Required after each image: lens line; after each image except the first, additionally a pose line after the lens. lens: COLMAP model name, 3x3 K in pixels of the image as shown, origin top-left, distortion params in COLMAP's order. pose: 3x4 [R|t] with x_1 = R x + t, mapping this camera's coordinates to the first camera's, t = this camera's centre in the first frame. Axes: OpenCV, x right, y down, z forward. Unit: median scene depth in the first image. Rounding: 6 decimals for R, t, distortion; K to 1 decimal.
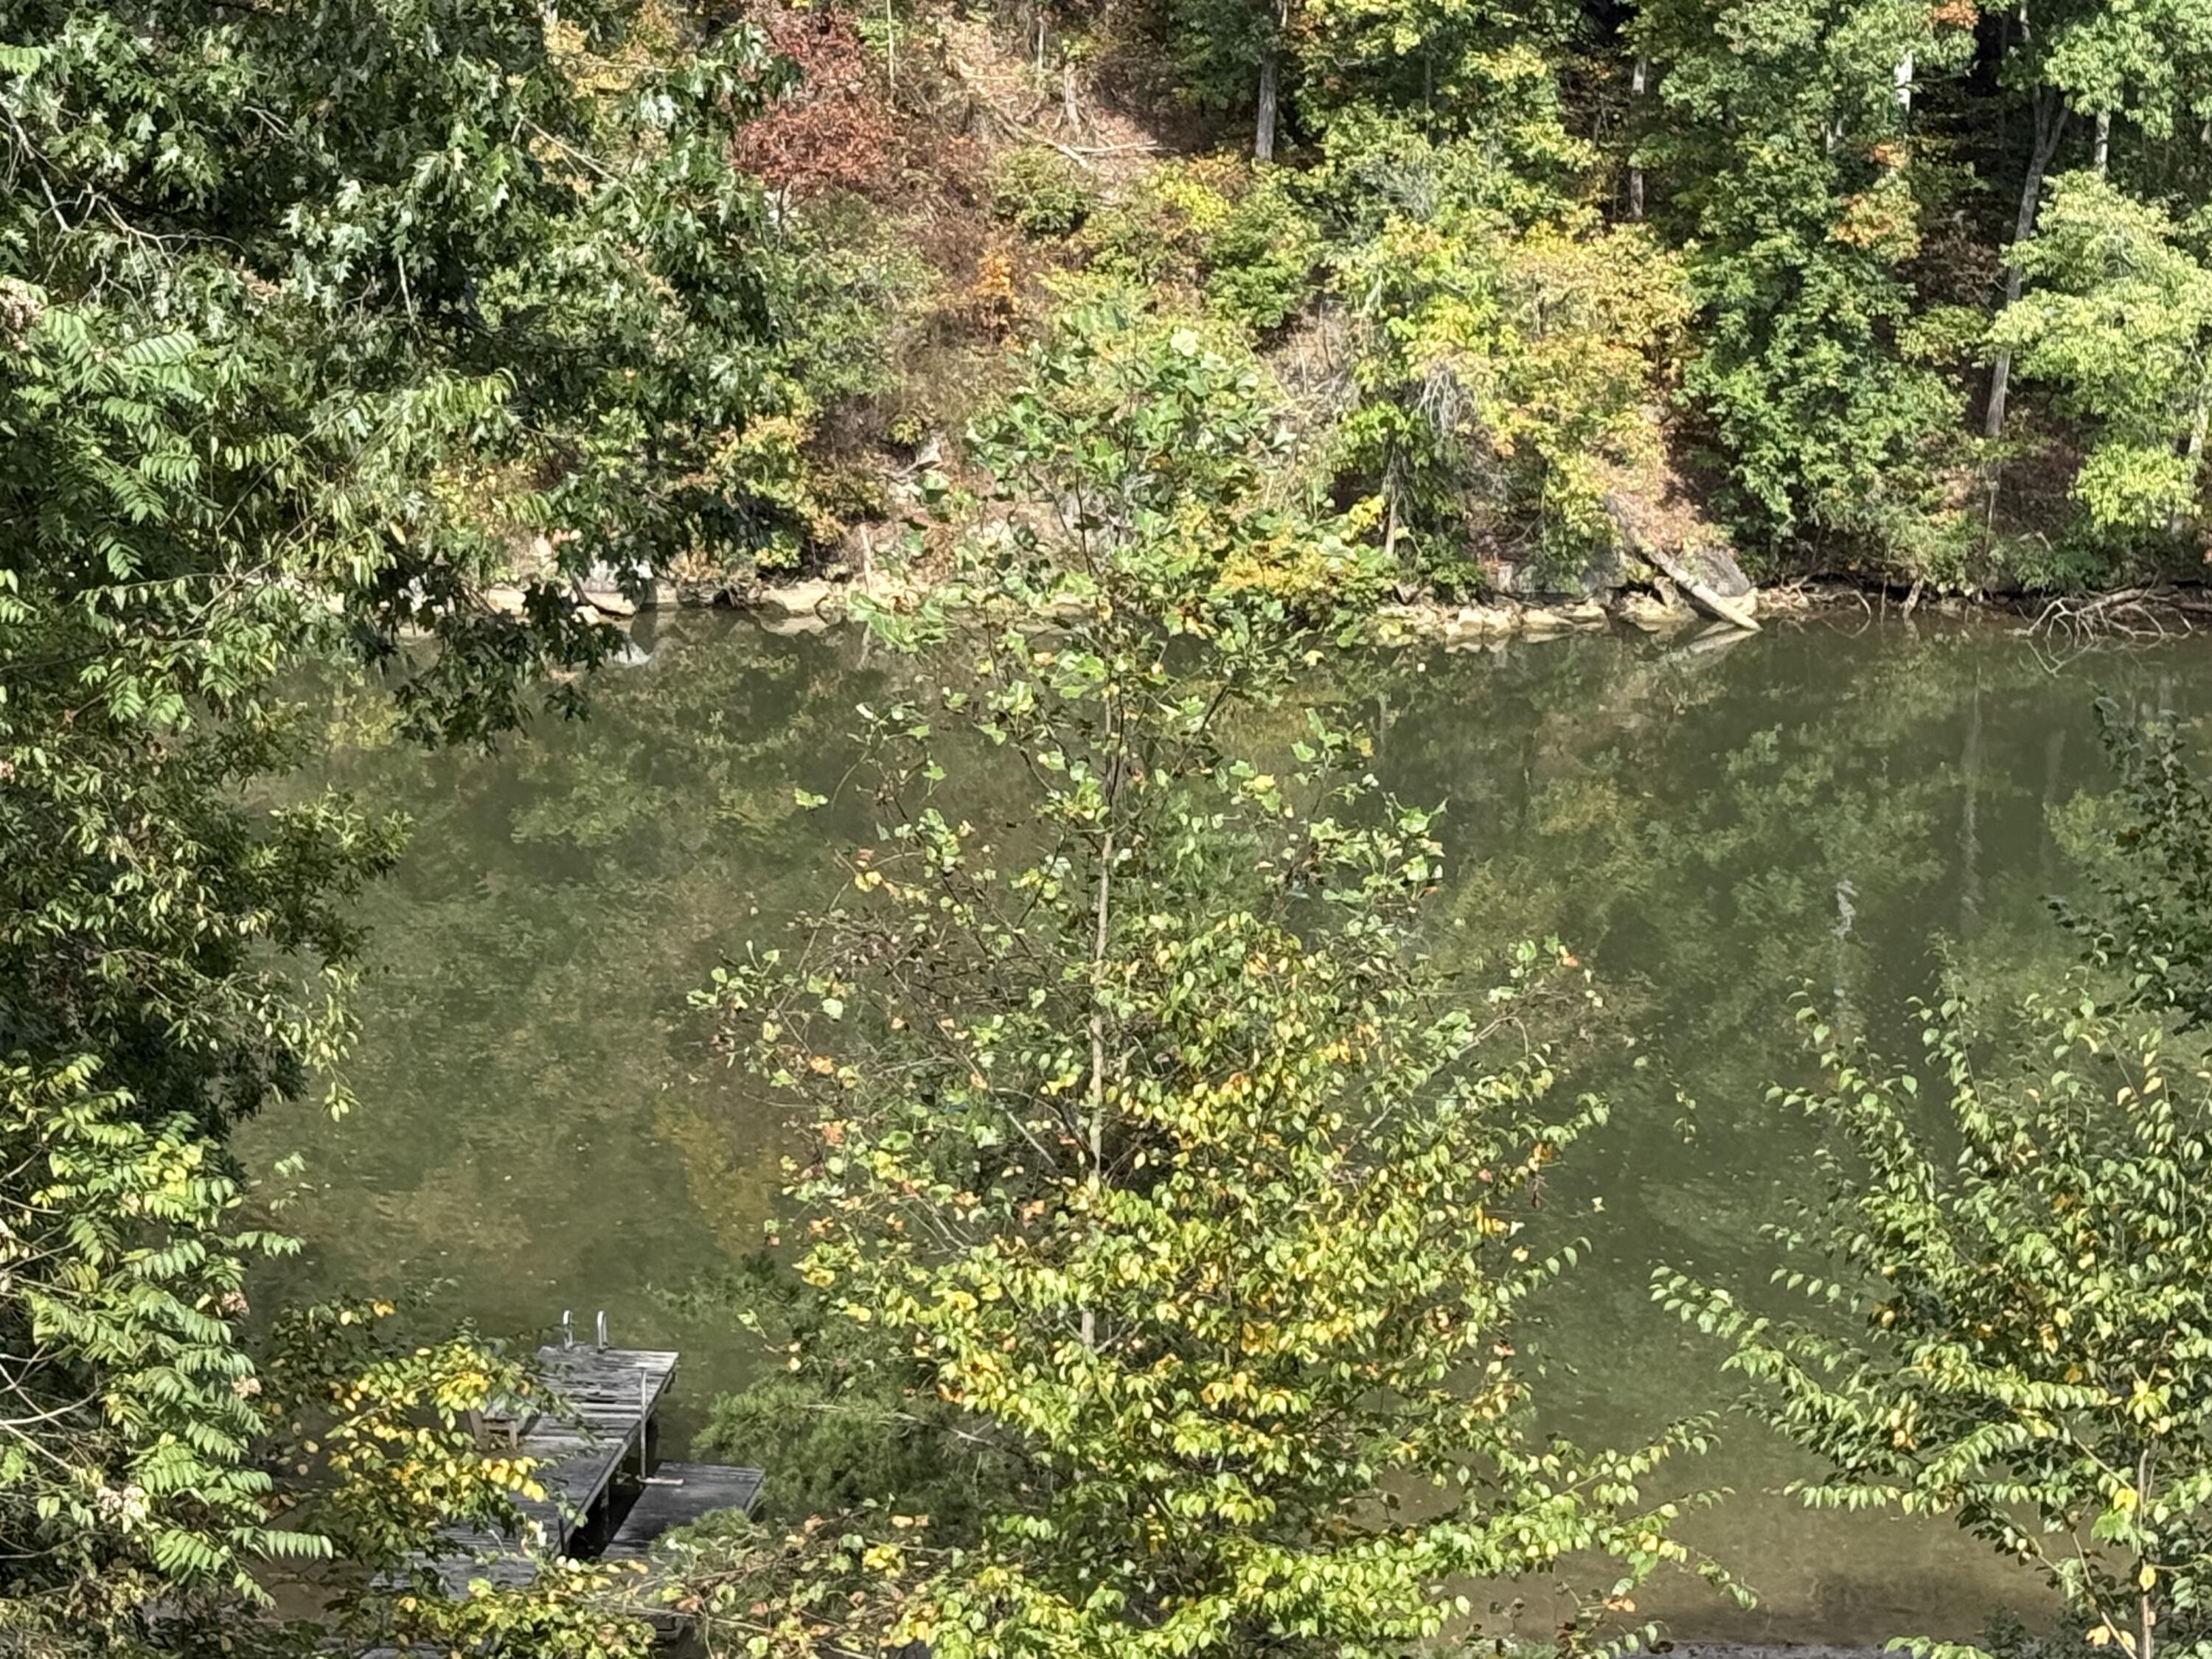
lens RADIAL K [[5854.5, 0, 1106.0], [0, 5854.5, 829.5], [0, 0, 1]] dist [0.134170, 0.636047]
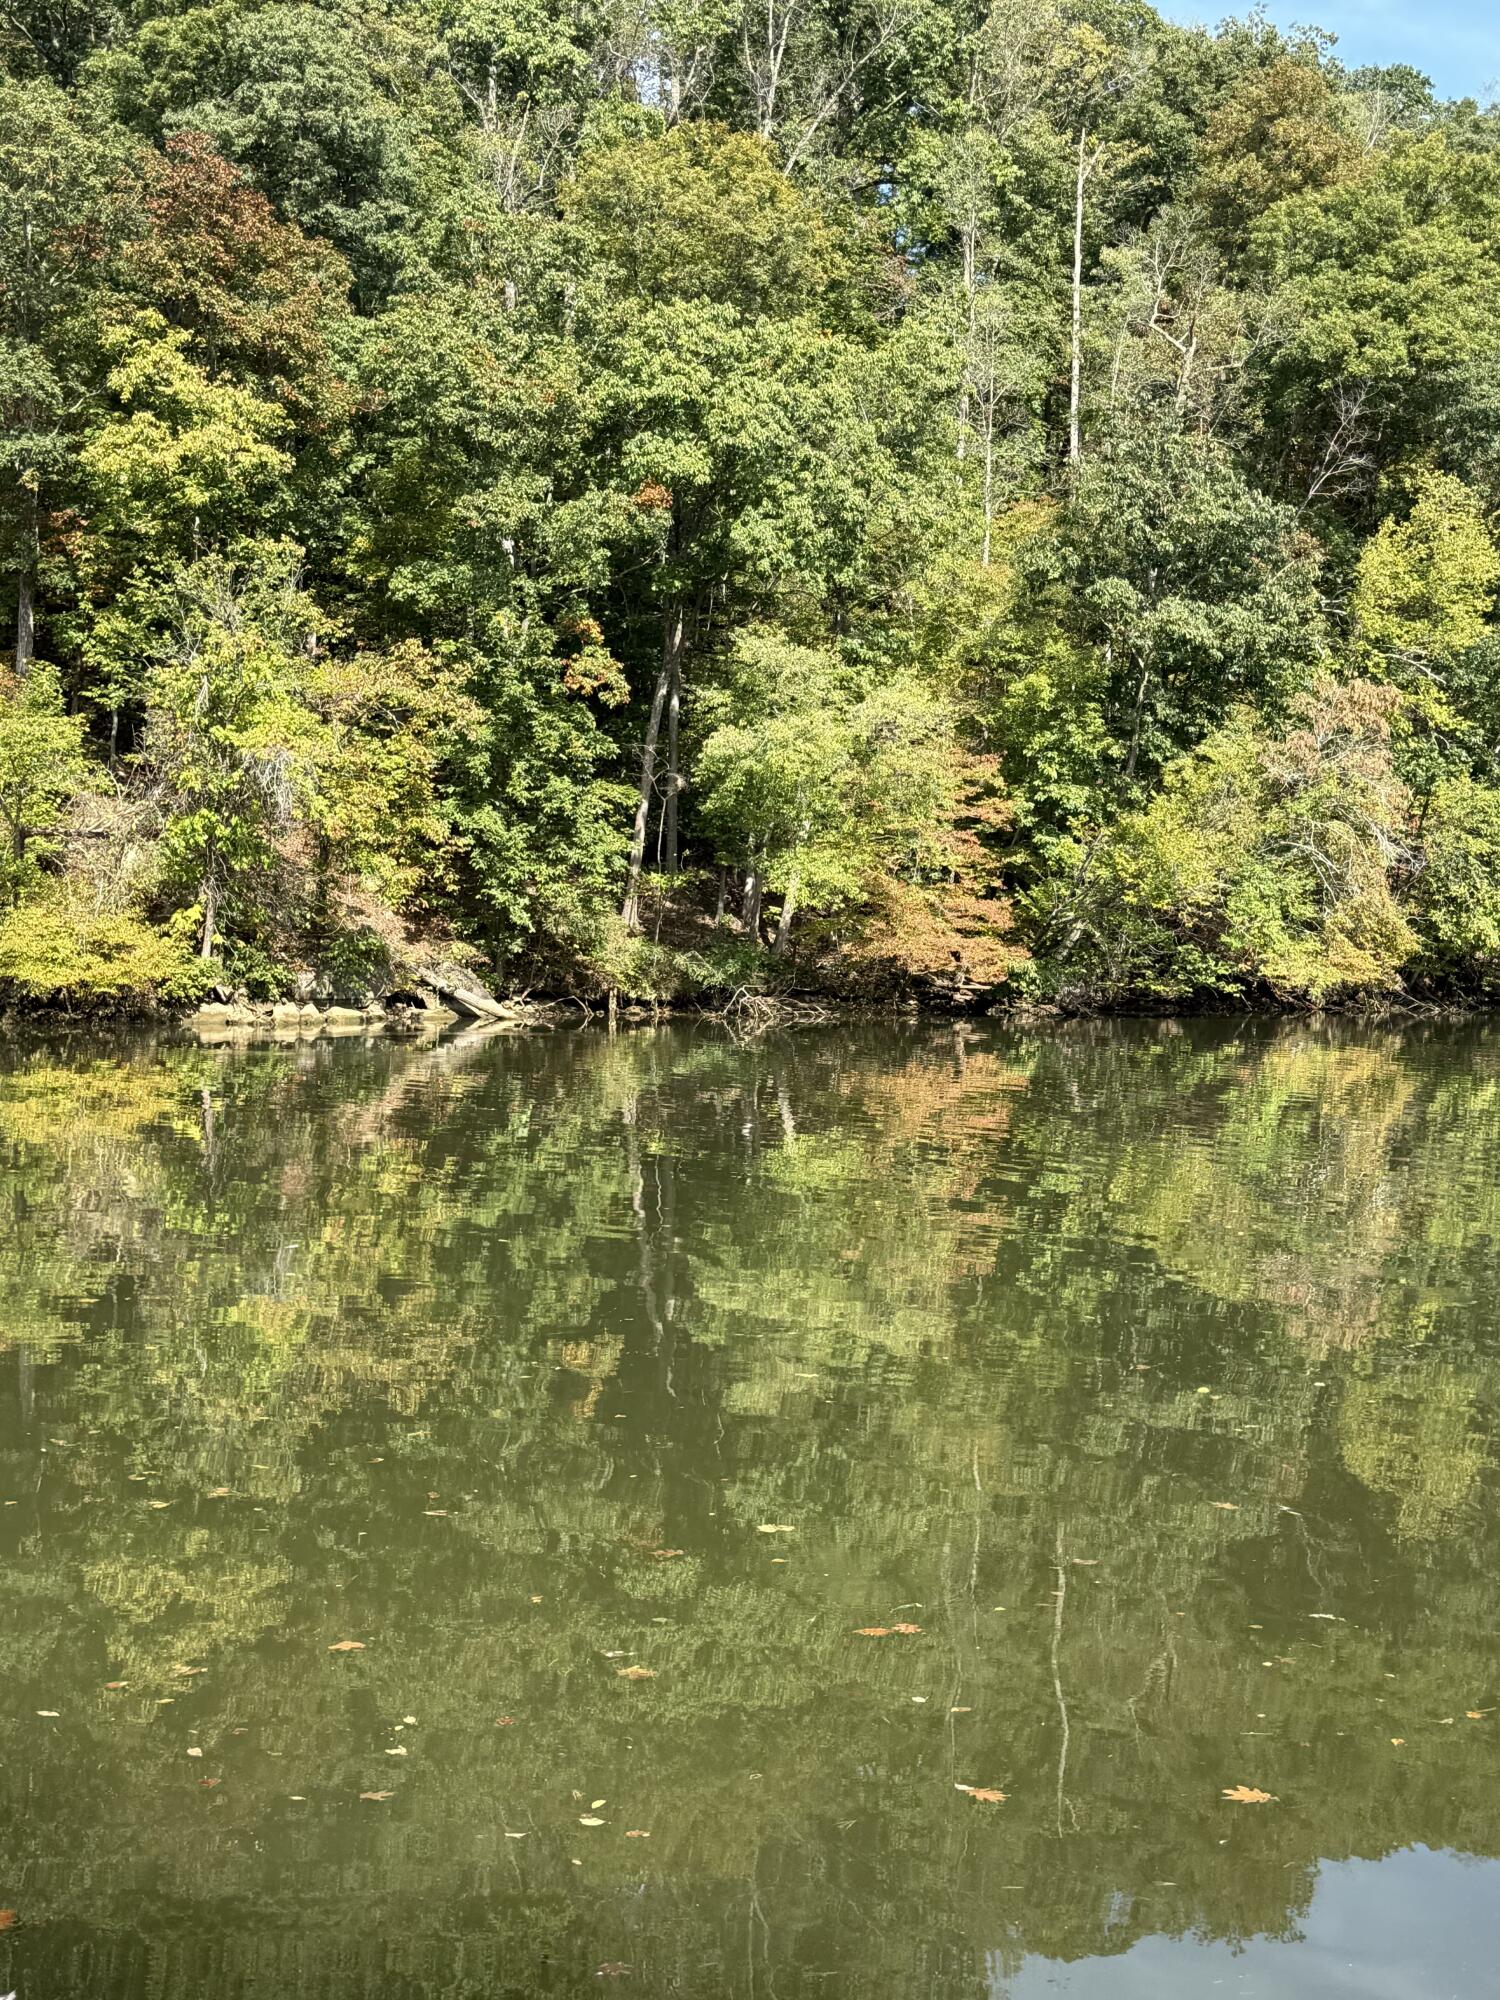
lens RADIAL K [[2476.3, 0, 750.0], [0, 2476.3, 1000.0], [0, 0, 1]] dist [0.139037, -0.004472]
pose [[0.921562, -0.041312, 0.386027, -0.039789], [0.101280, 0.985474, -0.136322, 0.035782], [-0.374788, 0.164726, 0.912359, 0.529097]]
